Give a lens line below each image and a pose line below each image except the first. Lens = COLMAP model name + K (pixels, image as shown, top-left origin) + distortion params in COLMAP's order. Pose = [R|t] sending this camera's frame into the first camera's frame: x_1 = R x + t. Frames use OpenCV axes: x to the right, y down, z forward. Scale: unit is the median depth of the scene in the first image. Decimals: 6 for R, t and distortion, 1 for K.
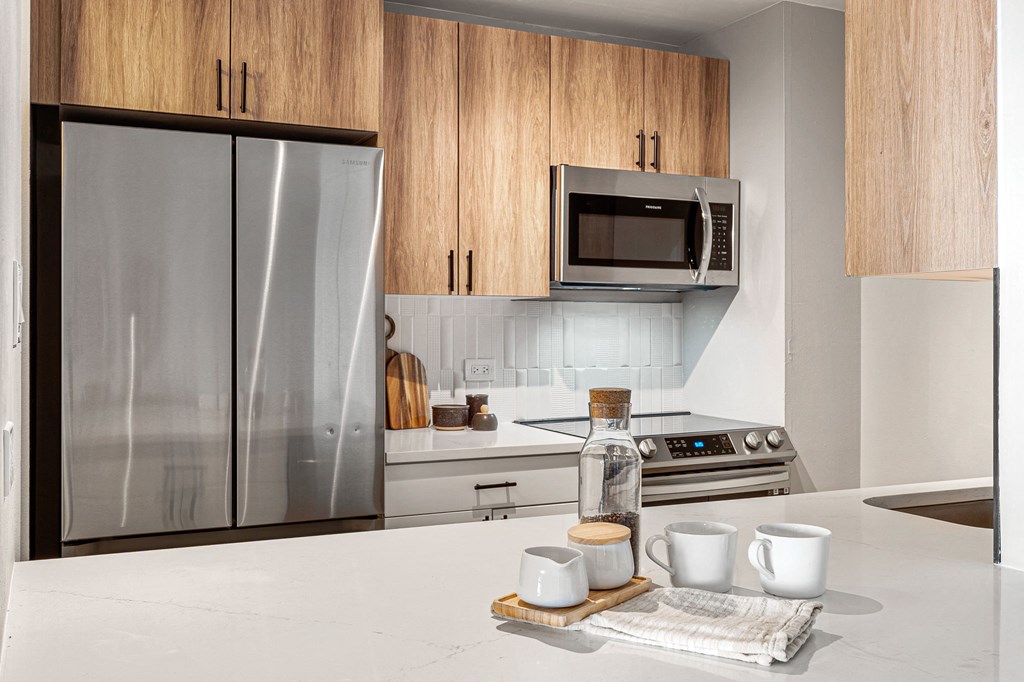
lens RADIAL K [[1025.0, 0, 506.5], [0, 1025.0, 341.1], [0, 0, 1]] dist [0.003310, 0.000667]
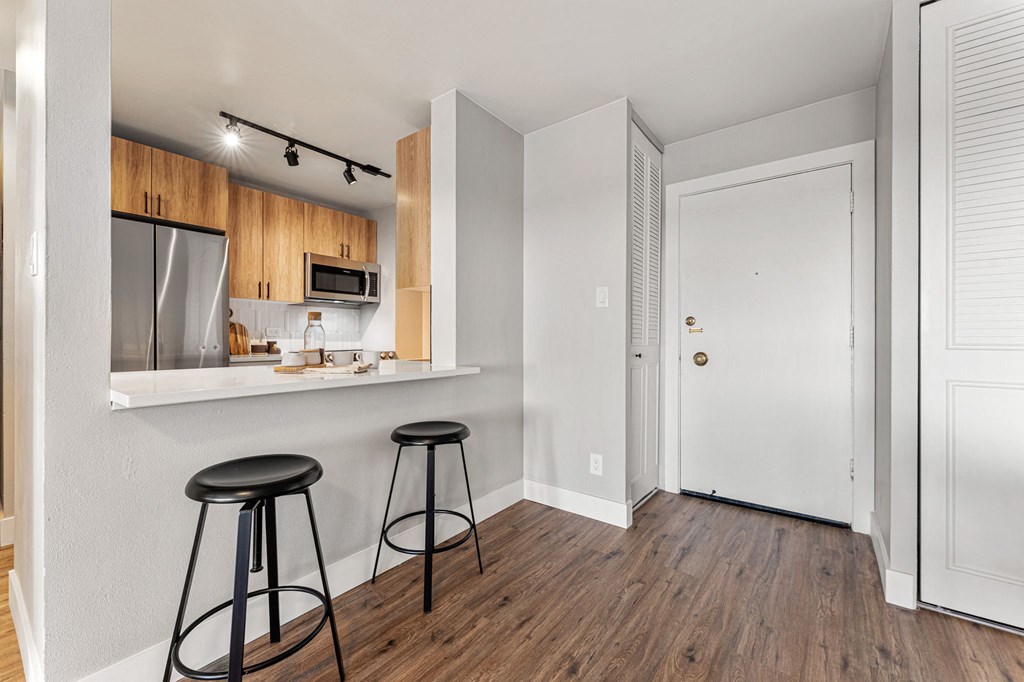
lens RADIAL K [[421.2, 0, 514.7], [0, 421.2, 341.0], [0, 0, 1]] dist [0.000162, -0.000075]
pose [[0.882488, -0.000918, 0.470335, 0.011248], [0.000244, 0.999999, 0.001494, 0.052328], [-0.470335, -0.001204, 0.882487, -0.197405]]
